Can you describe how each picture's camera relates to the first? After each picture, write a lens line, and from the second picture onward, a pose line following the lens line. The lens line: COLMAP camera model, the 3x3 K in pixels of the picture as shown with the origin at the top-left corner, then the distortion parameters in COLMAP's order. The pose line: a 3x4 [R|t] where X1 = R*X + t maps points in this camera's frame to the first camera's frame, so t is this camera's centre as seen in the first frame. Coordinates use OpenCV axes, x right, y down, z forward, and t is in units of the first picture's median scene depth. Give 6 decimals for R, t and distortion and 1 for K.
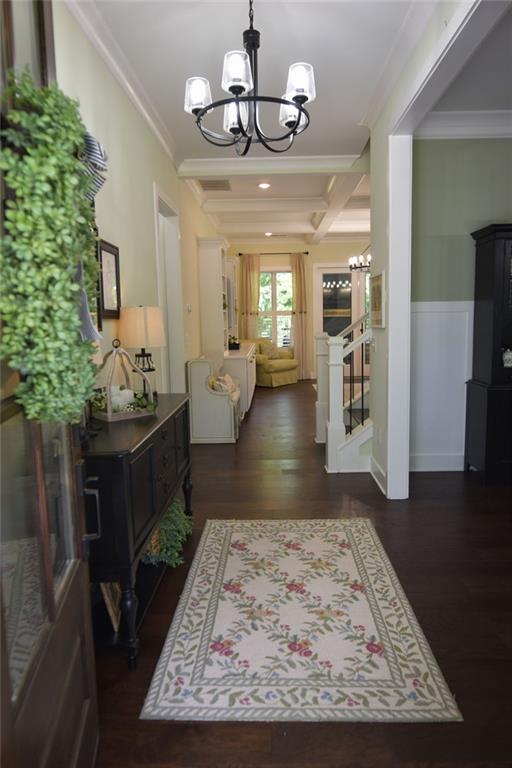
lens RADIAL K [[504.9, 0, 257.8], [0, 504.9, 383.2], [0, 0, 1]] dist [-0.000228, -0.000584]
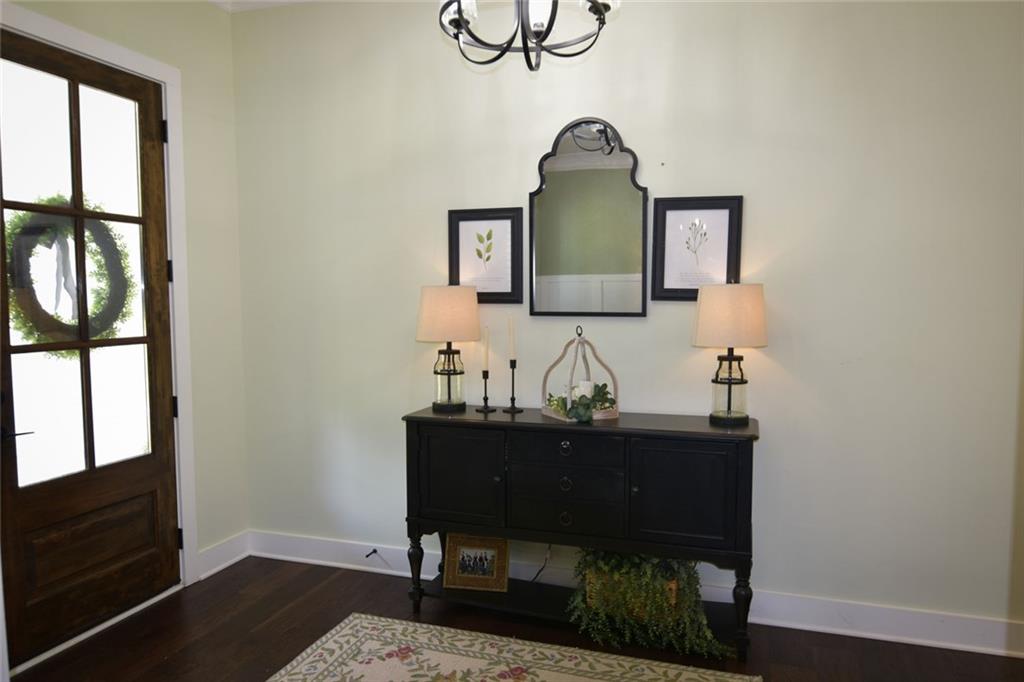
lens RADIAL K [[673.2, 0, 515.3], [0, 673.2, 342.9], [0, 0, 1]] dist [-0.000228, -0.000584]
pose [[-0.276625, 0.083641, -0.957331, 0.974334], [-0.113687, 0.986361, 0.119028, -0.210063], [0.954230, 0.141762, -0.263343, 1.379372]]
